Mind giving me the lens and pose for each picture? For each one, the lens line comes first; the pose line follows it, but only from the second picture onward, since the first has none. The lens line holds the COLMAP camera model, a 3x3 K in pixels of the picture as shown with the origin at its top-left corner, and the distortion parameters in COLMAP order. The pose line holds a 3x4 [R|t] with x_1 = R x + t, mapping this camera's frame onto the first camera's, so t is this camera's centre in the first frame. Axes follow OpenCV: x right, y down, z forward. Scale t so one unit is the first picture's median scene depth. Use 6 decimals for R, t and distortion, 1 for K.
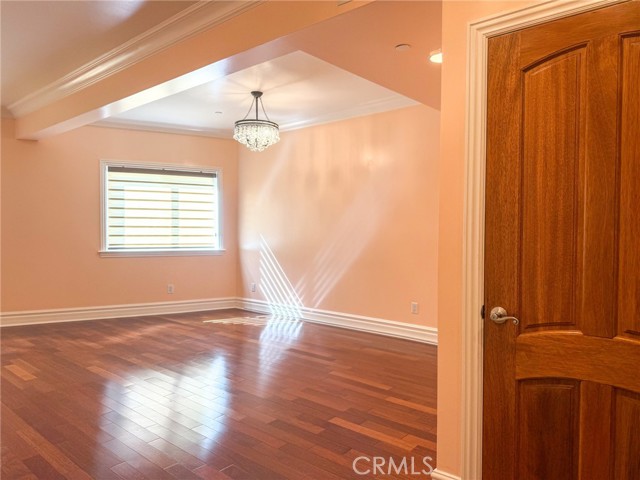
lens RADIAL K [[444.7, 0, 326.0], [0, 444.7, 242.3], [0, 0, 1]] dist [0.033197, -0.043857]
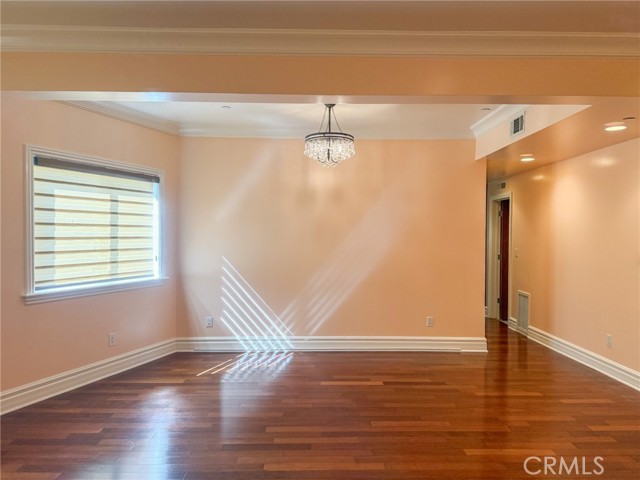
lens RADIAL K [[444.7, 0, 324.4], [0, 444.7, 237.2], [0, 0, 1]] dist [0.033197, -0.043857]
pose [[0.754708, -0.005228, 0.656040, -1.152530], [0.017289, 0.999779, -0.011922, -0.084880], [-0.655833, 0.020340, 0.754632, 0.525650]]
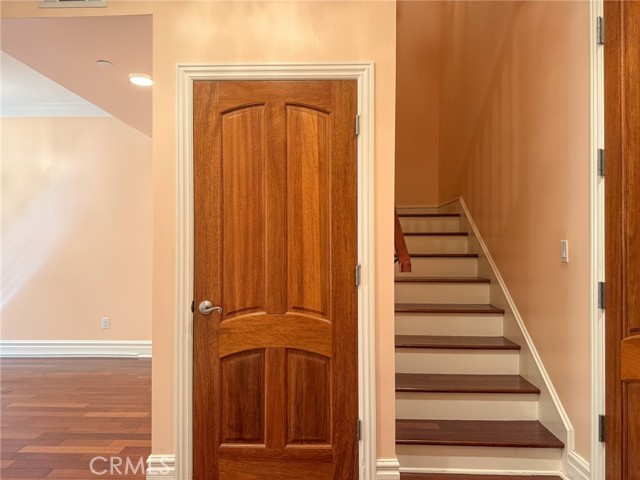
lens RADIAL K [[444.7, 0, 316.4], [0, 444.7, 245.5], [0, 0, 1]] dist [0.033197, -0.043857]
pose [[0.781044, -0.000178, 0.624476, -0.080667], [0.019519, 0.999518, -0.024127, 0.016328], [-0.624171, 0.031034, 0.780672, -0.086114]]
